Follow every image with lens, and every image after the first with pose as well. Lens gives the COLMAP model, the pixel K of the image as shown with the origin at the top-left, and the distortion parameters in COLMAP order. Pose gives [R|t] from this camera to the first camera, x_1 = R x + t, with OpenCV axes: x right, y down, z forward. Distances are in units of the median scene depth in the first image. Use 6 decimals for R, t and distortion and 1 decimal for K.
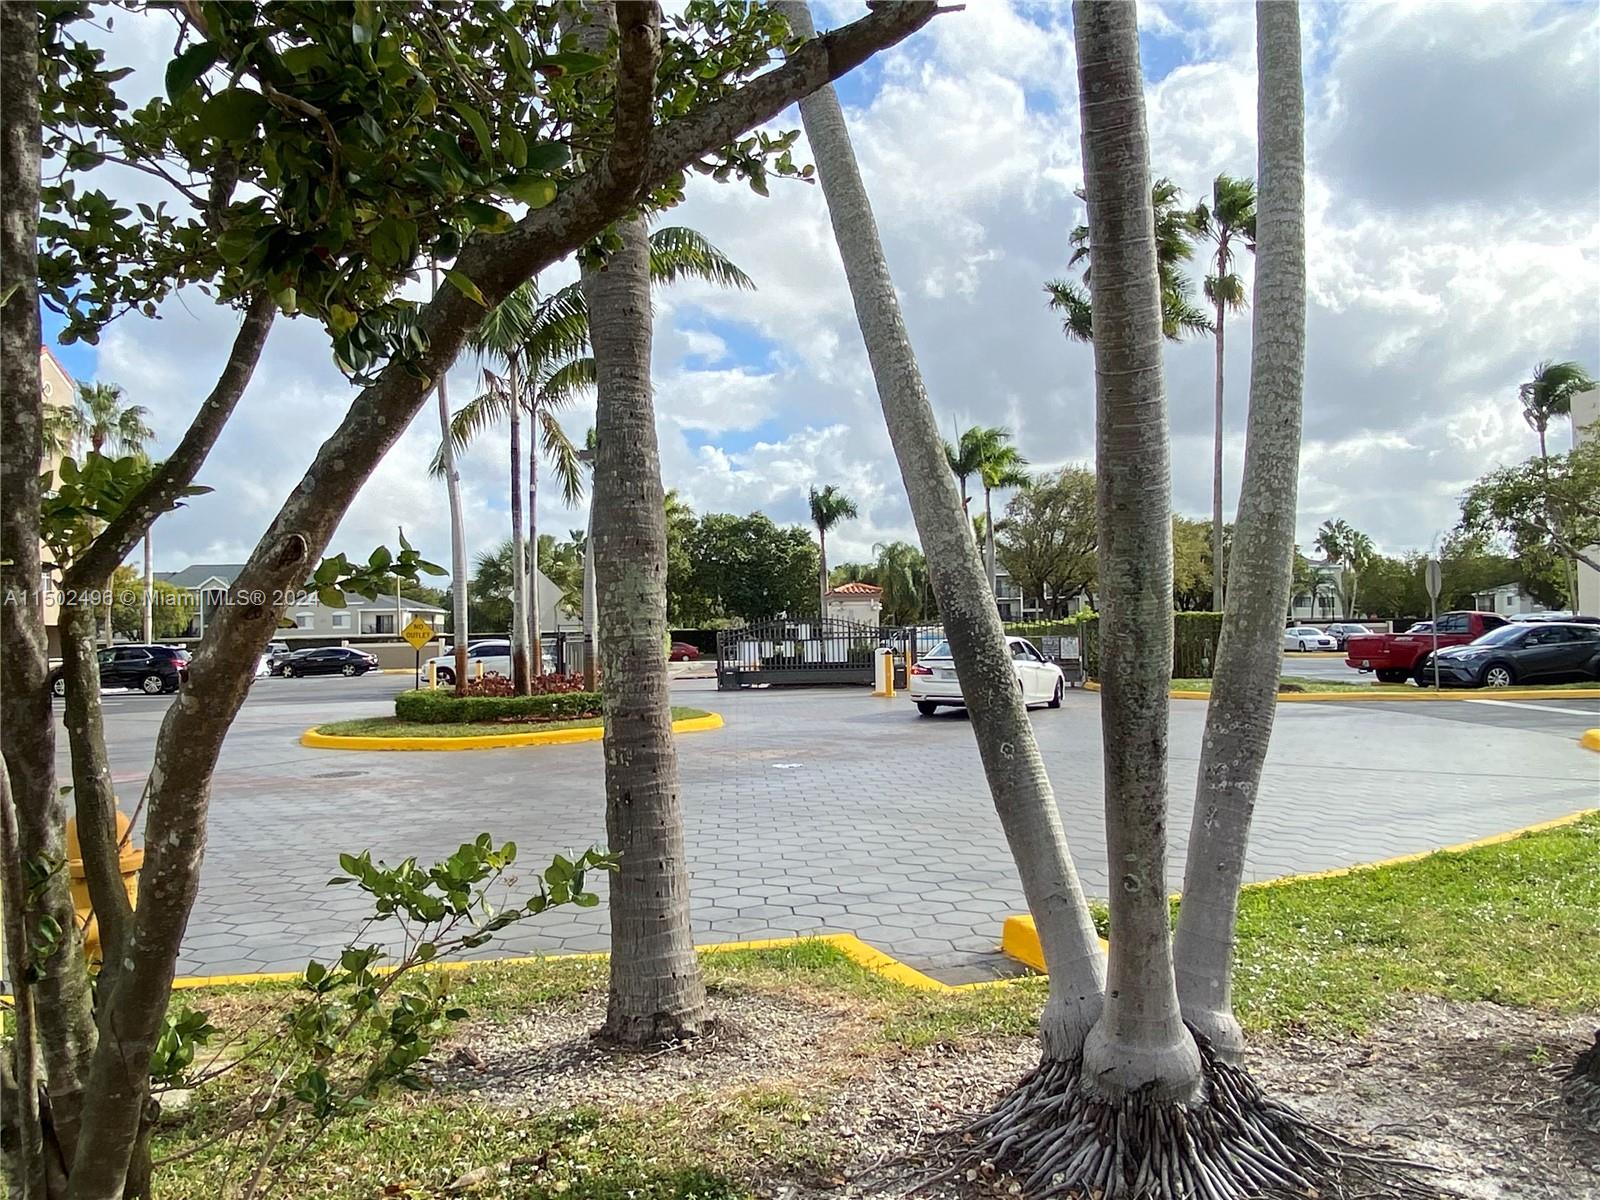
lens RADIAL K [[1169.5, 0, 800.0], [0, 1169.5, 600.0], [0, 0, 1]] dist [-0.001321, -0.000393]
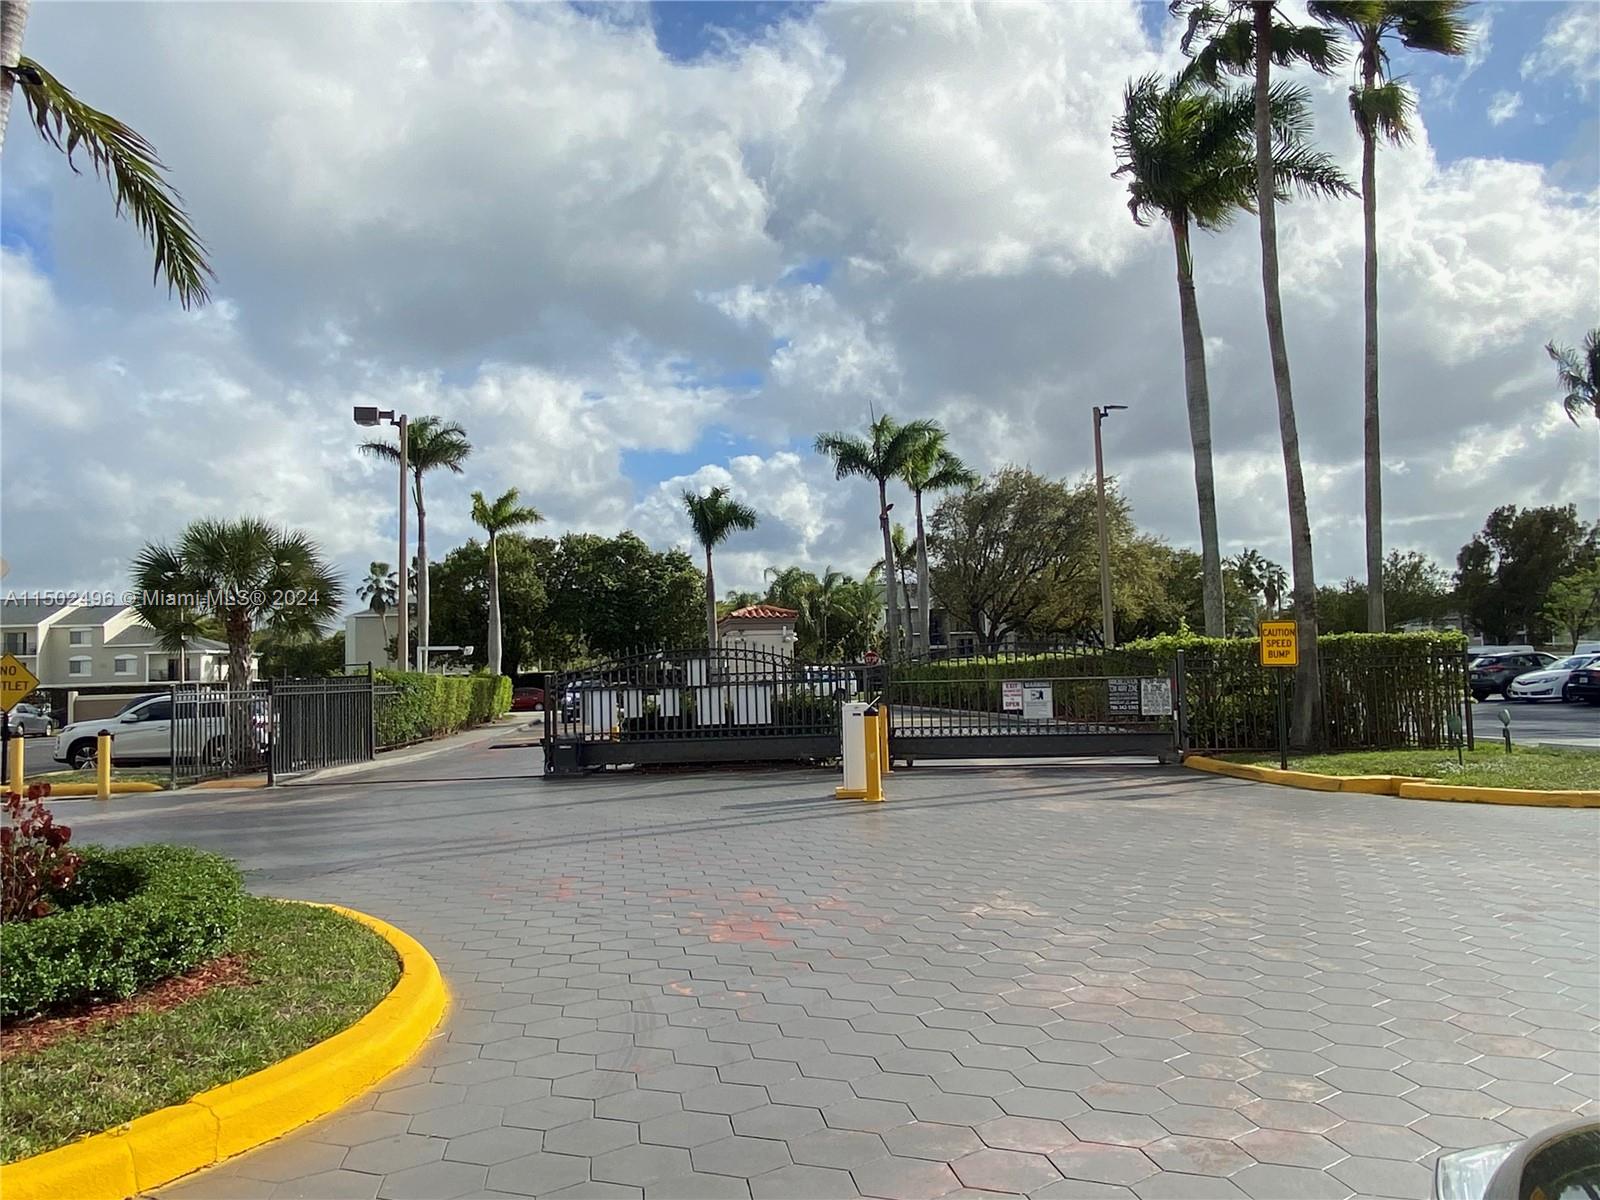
lens RADIAL K [[1279.6, 0, 800.0], [0, 1279.6, 600.0], [0, 0, 1]] dist [0.115769, 0.000780]
pose [[0.995463, -0.004903, 0.095028, -0.001944], [0.007705, 0.999546, -0.029137, 0.003569], [-0.094842, 0.029737, 0.995048, 0.128862]]
